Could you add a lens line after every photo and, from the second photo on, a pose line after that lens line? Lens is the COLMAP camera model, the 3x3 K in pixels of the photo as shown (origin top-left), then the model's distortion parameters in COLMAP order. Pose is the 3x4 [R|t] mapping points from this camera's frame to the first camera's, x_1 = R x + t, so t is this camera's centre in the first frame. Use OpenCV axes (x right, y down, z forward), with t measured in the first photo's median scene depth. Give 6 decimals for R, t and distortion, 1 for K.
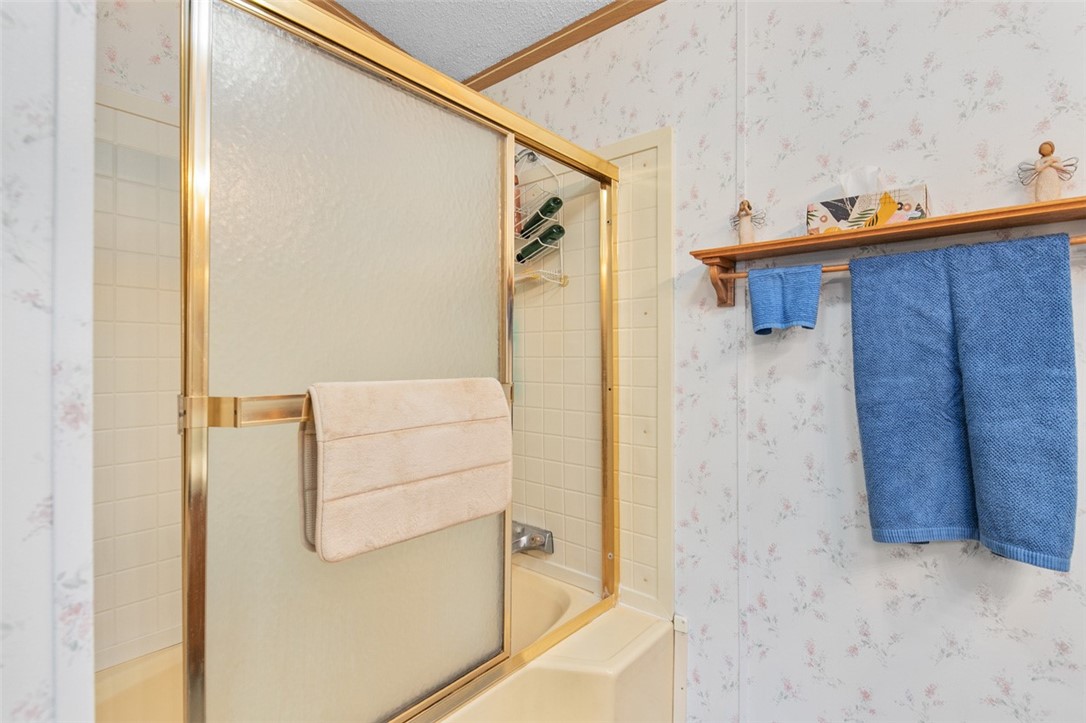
lens RADIAL K [[512.3, 0, 543.1], [0, 512.3, 357.5], [0, 0, 1]] dist [0.013368, -0.010910]
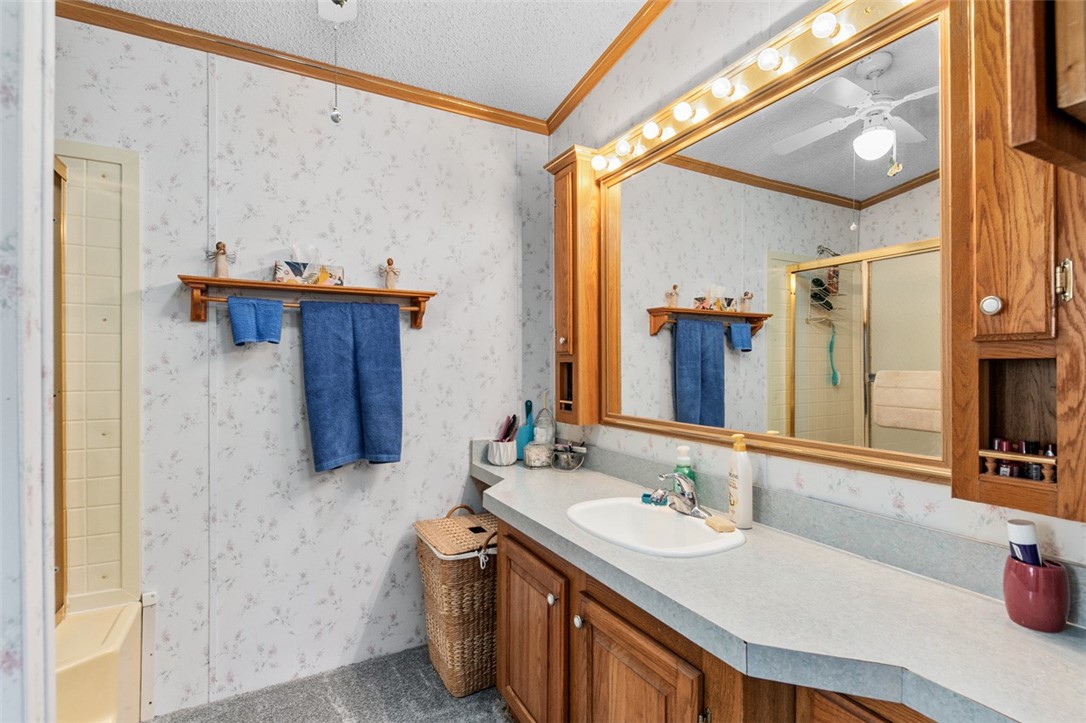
lens RADIAL K [[512.3, 0, 543.1], [0, 512.3, 357.5], [0, 0, 1]] dist [0.013368, -0.010910]
pose [[0.359657, 0.006925, 0.933059, -0.595165], [-0.003289, 0.999976, -0.006153, -0.008605], [-0.933079, -0.000856, 0.359671, -0.262518]]
